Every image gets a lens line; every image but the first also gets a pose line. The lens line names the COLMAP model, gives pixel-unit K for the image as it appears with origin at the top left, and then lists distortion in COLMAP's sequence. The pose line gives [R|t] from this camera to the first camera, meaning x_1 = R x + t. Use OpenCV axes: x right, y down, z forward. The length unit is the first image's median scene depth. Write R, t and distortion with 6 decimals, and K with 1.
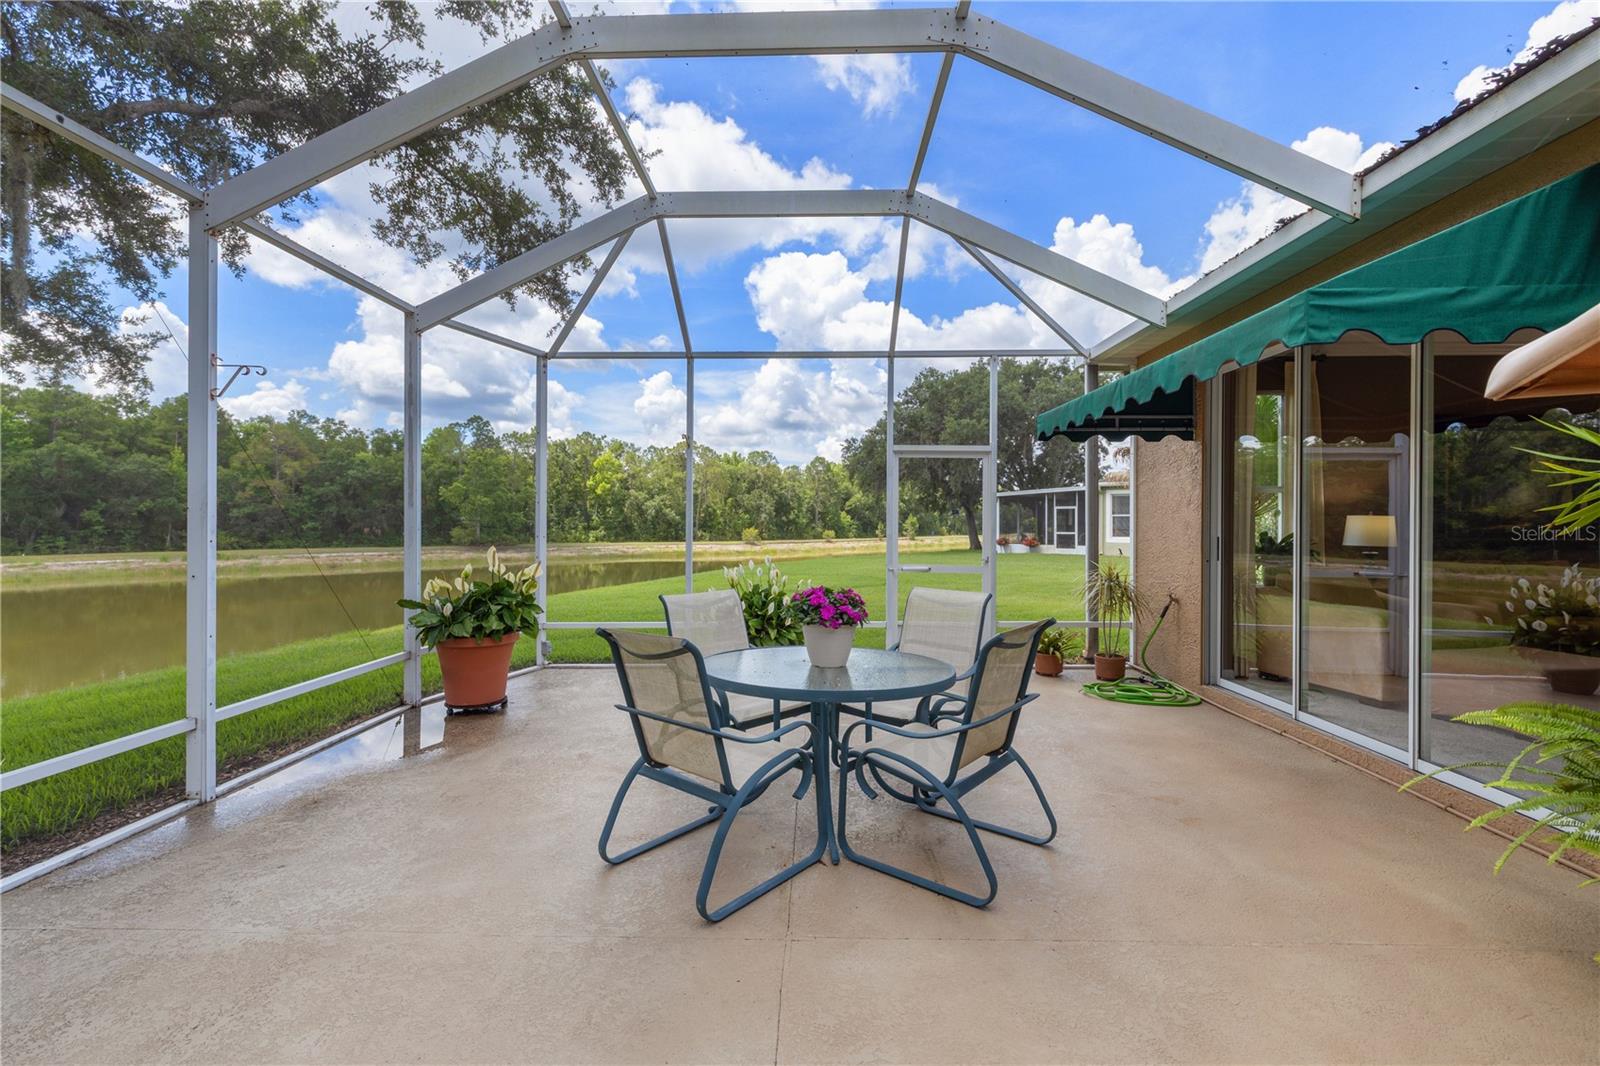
lens RADIAL K [[669.1, 0, 796.7], [0, 669.1, 521.5], [0, 0, 1]] dist [0.002168, 0.000155]
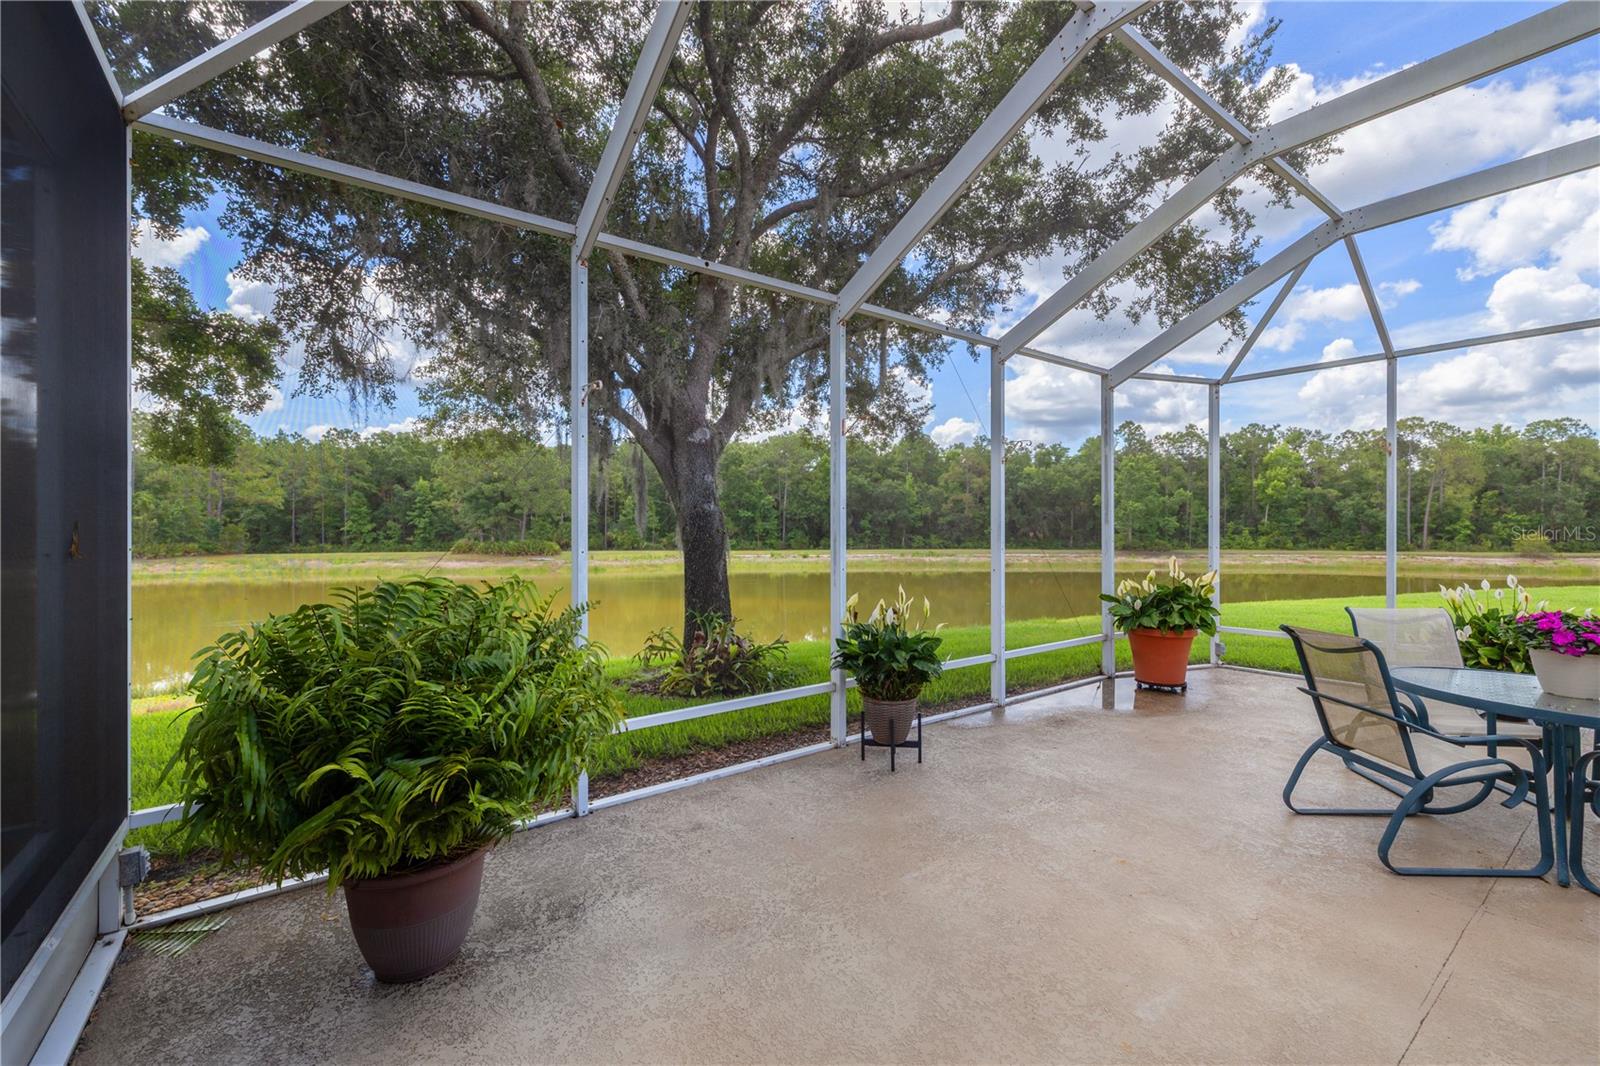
lens RADIAL K [[665.5, 0, 801.0], [0, 665.5, 529.6], [0, 0, 1]] dist [0.000973, 0.000201]
pose [[0.620489, -0.000827, -0.784214, 0.068330], [0.005367, 0.999980, 0.003193, -0.017121], [0.784196, -0.006190, 0.620482, -0.265015]]
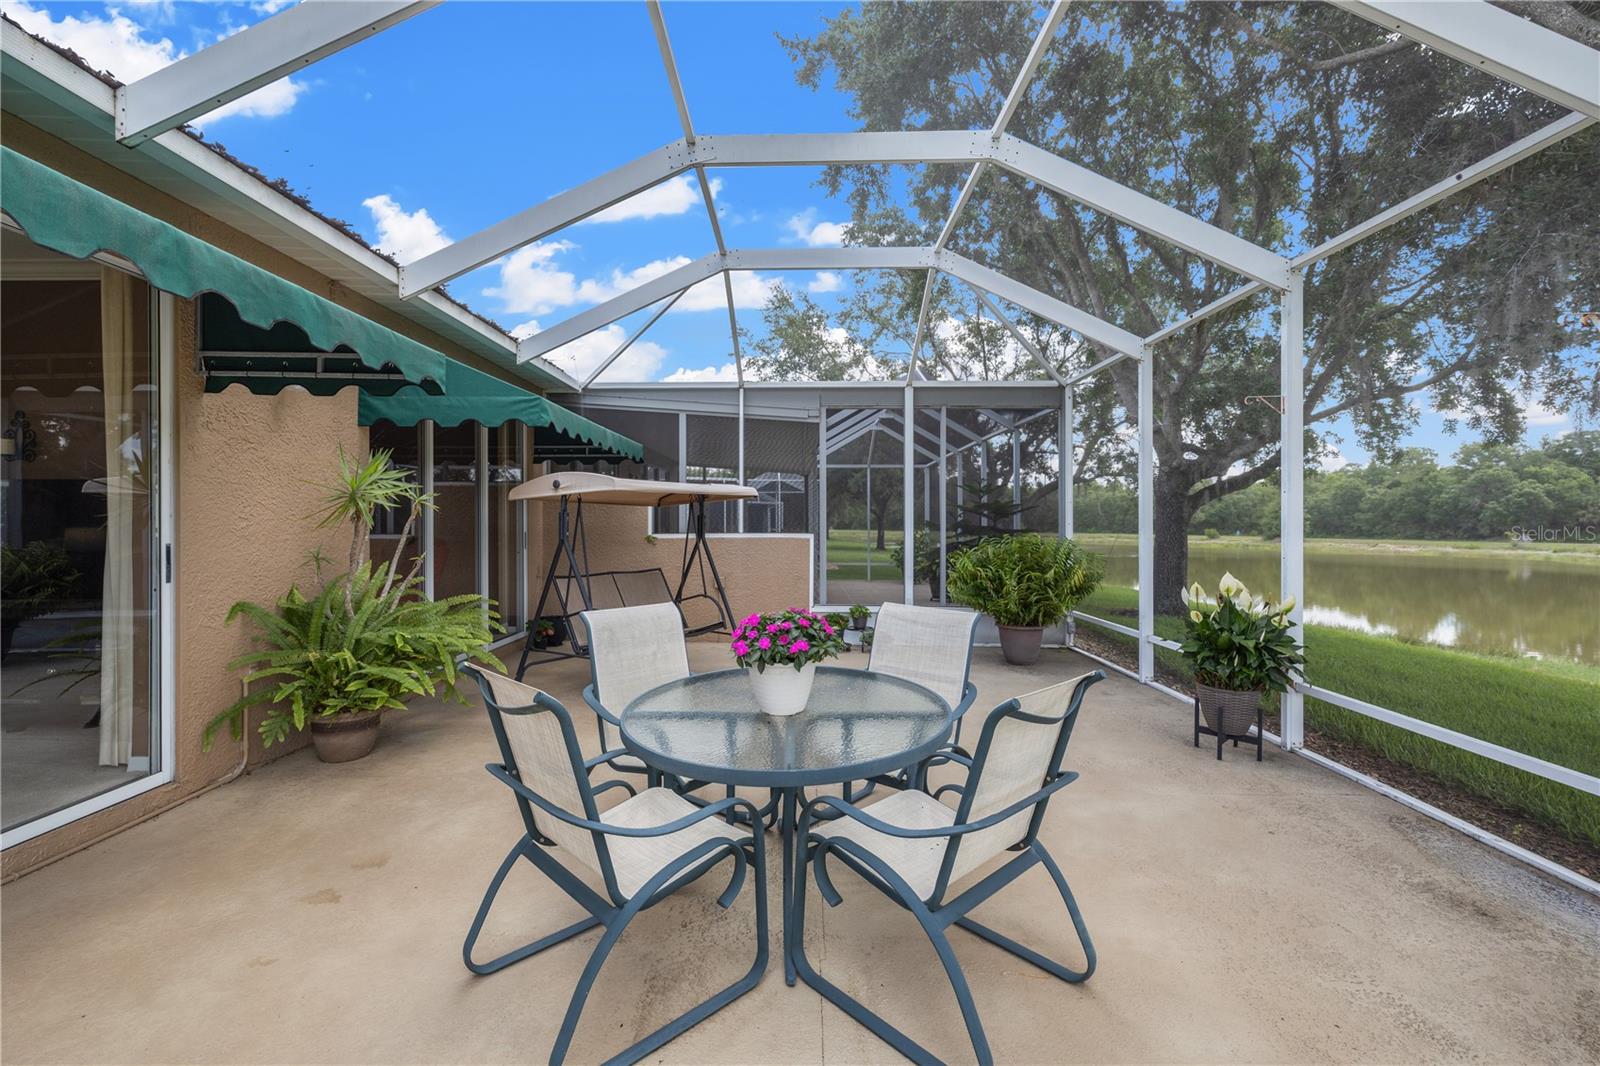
lens RADIAL K [[665.8, 0, 799.5], [0, 665.8, 523.9], [0, 0, 1]] dist [0.001992, 0.000226]
pose [[-0.999727, -0.005103, -0.022789, 0.028261], [-0.005070, 0.999986, -0.001516, -0.000089], [0.022797, -0.001400, -0.999739, 1.105707]]
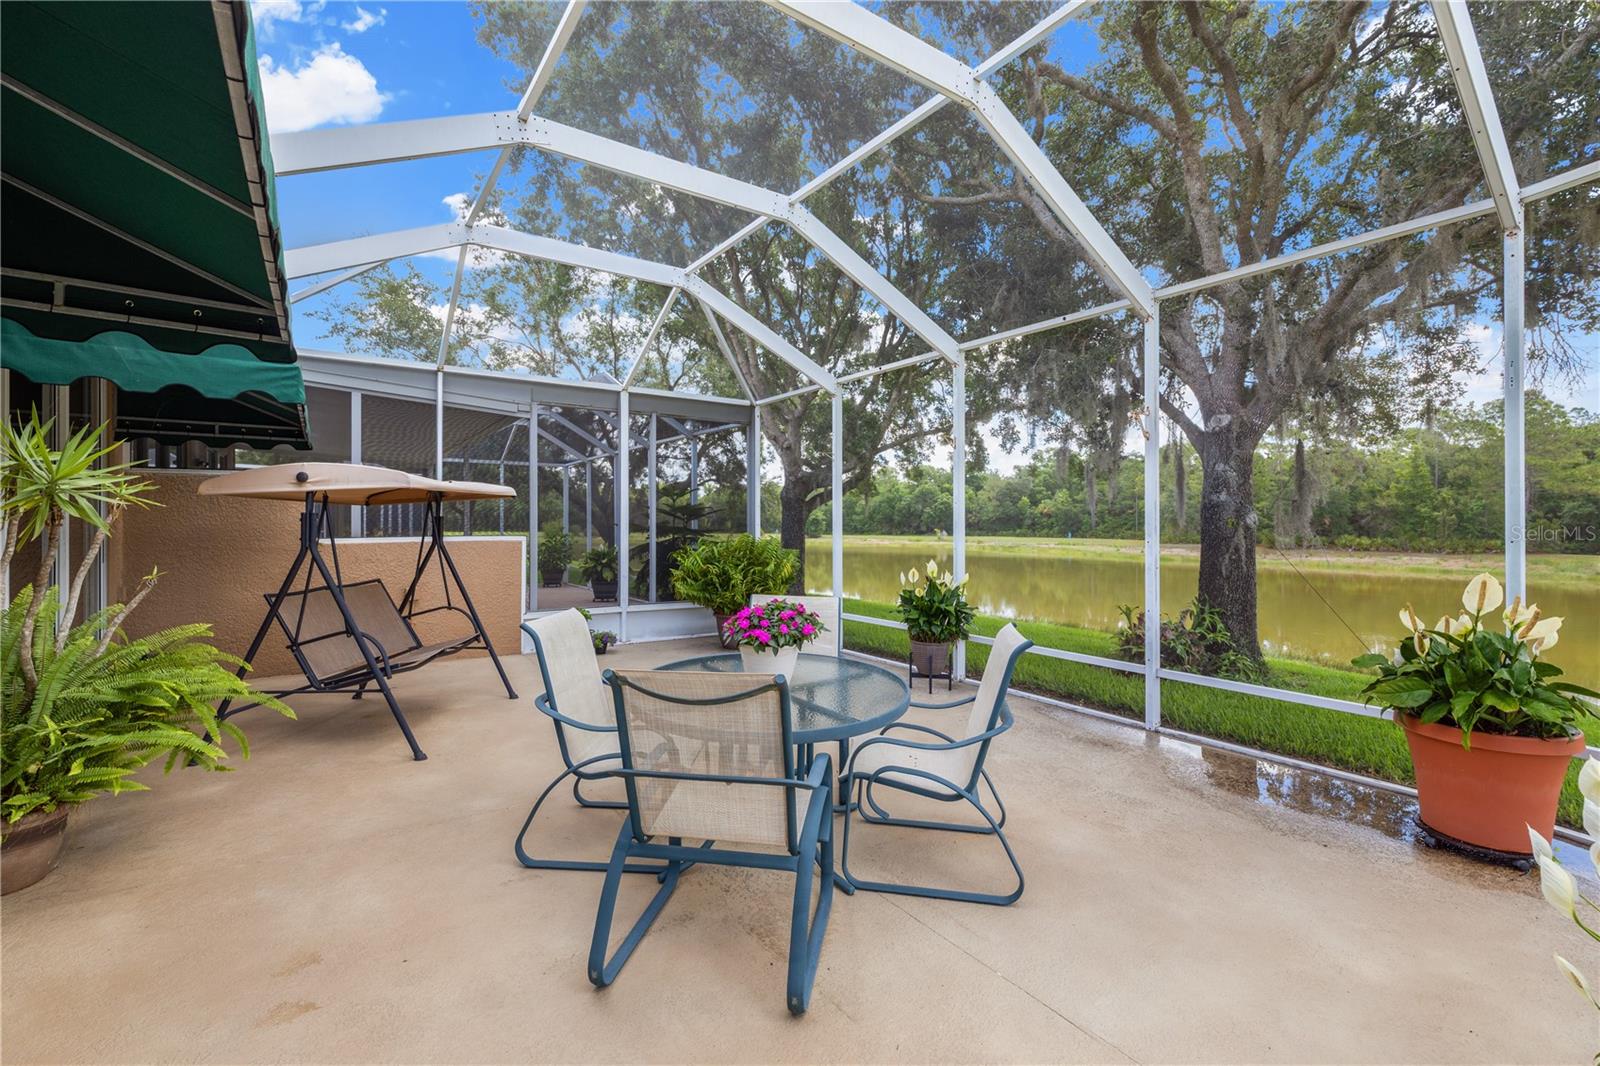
lens RADIAL K [[669.1, 0, 796.7], [0, 669.1, 521.5], [0, 0, 1]] dist [0.002168, 0.000155]
pose [[-0.802520, -0.005460, -0.596600, 0.346723], [-0.001380, 0.999972, -0.007295, -0.001576], [0.596623, -0.005031, -0.802506, 1.088456]]
